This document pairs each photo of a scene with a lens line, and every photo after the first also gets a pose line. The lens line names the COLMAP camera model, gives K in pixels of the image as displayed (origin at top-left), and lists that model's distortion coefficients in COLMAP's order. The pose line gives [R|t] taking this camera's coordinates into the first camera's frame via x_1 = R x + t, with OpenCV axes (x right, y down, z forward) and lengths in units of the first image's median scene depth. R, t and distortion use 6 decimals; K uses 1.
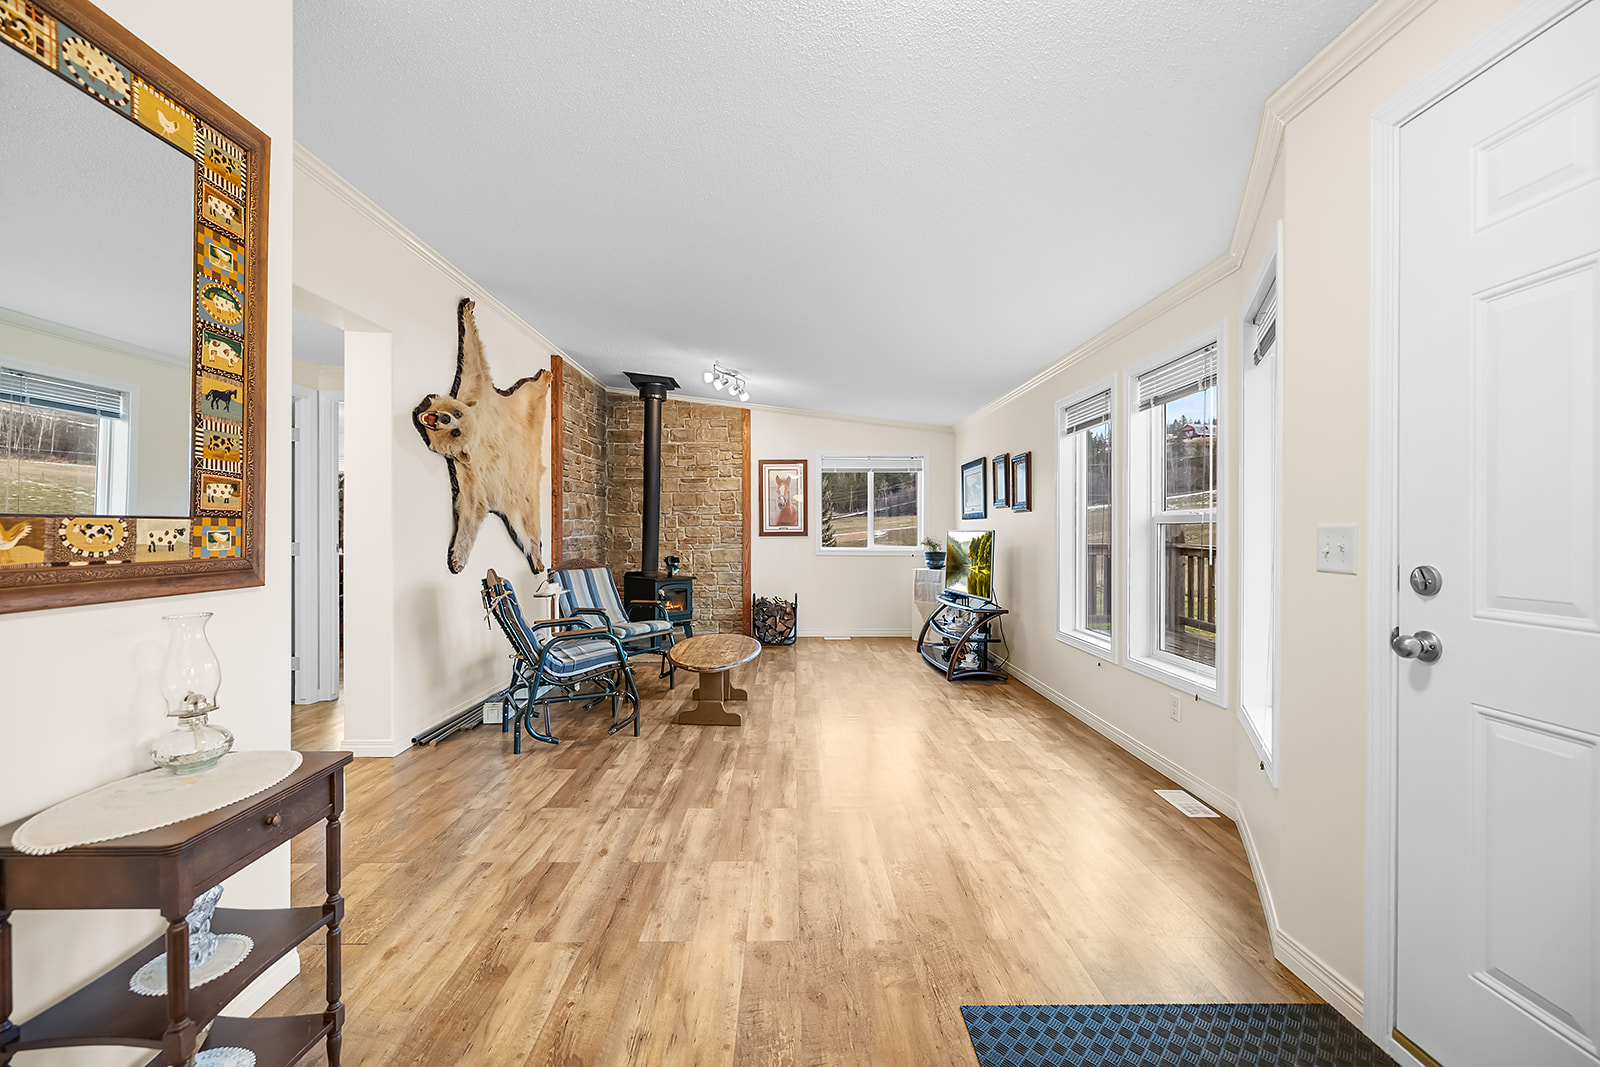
lens RADIAL K [[679.9, 0, 802.3], [0, 679.9, 528.3], [0, 0, 1]] dist [0.001193, -0.000398]
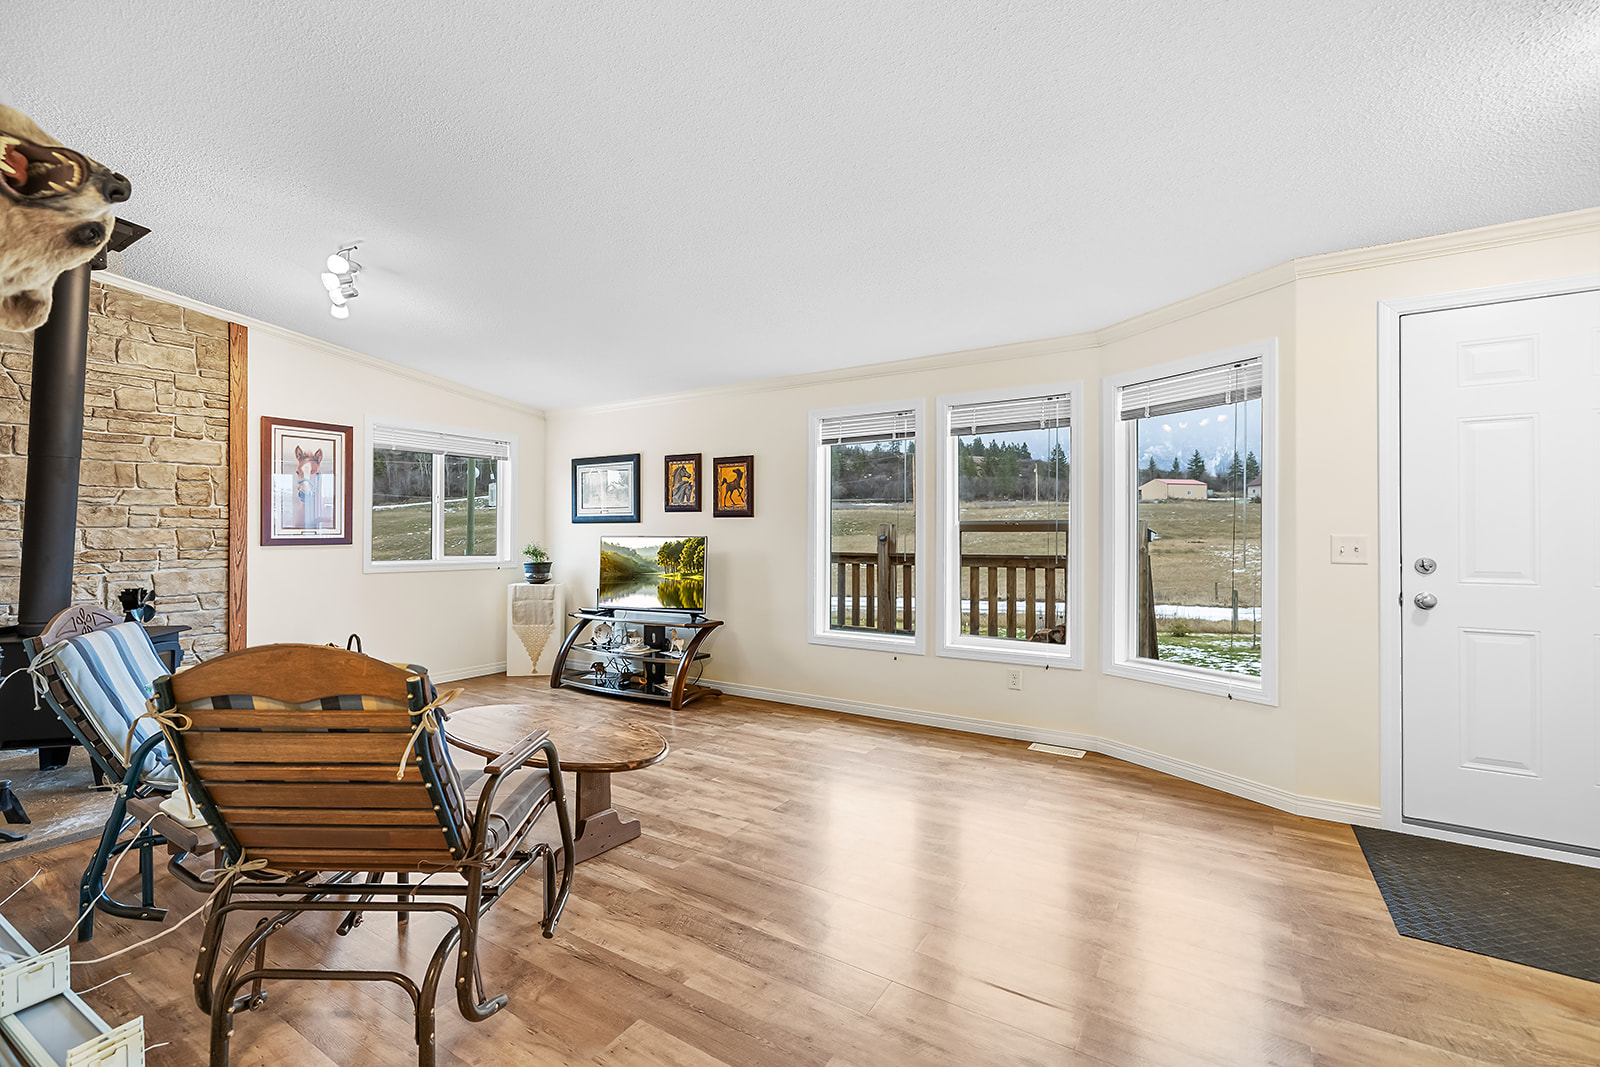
lens RADIAL K [[679.9, 0, 807.0], [0, 679.9, 534.0], [0, 0, 1]] dist [0.001193, -0.000398]
pose [[0.535669, 0.003443, 0.844421, -0.309824], [-0.004698, 0.999988, -0.001098, -0.000095], [-0.844415, -0.003379, 0.535679, 0.284633]]
